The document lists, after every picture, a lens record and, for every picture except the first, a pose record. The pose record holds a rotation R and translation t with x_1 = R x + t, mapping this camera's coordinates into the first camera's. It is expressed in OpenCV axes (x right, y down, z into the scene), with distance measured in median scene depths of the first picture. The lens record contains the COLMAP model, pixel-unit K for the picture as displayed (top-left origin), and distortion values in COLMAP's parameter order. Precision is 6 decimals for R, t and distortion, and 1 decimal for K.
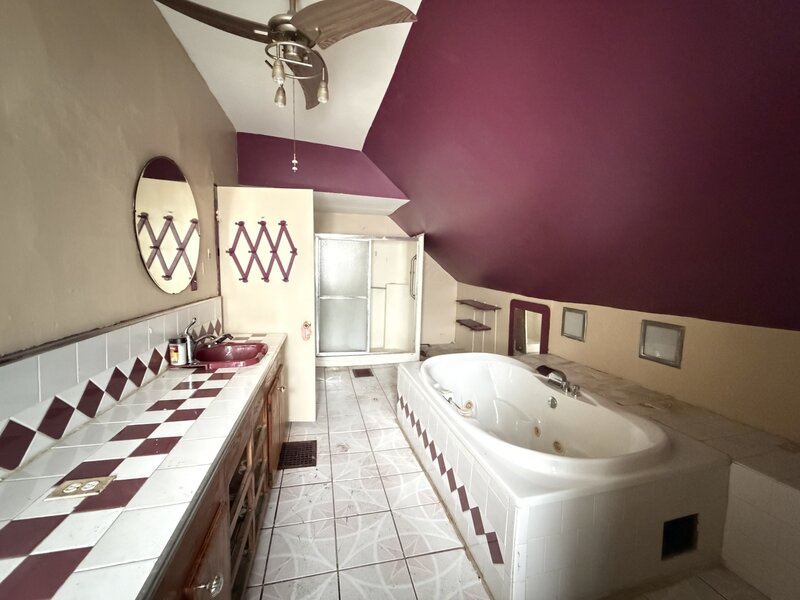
lens RADIAL K [[320.5, 0, 398.0], [0, 320.5, 299.5], [0, 0, 1]] dist [0.001601, -0.000241]
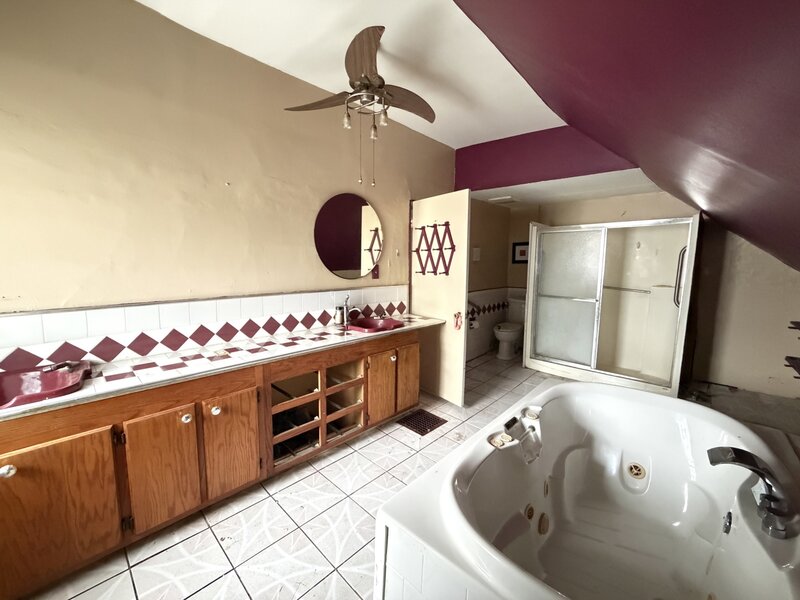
lens RADIAL K [[320.5, 0, 397.3], [0, 320.5, 297.8], [0, 0, 1]] dist [0.001601, -0.000241]
pose [[0.543766, 0.081480, -0.835272, 0.520529], [-0.082616, 0.995639, 0.043340, -0.010769], [0.835161, 0.045440, 0.548126, 0.236917]]
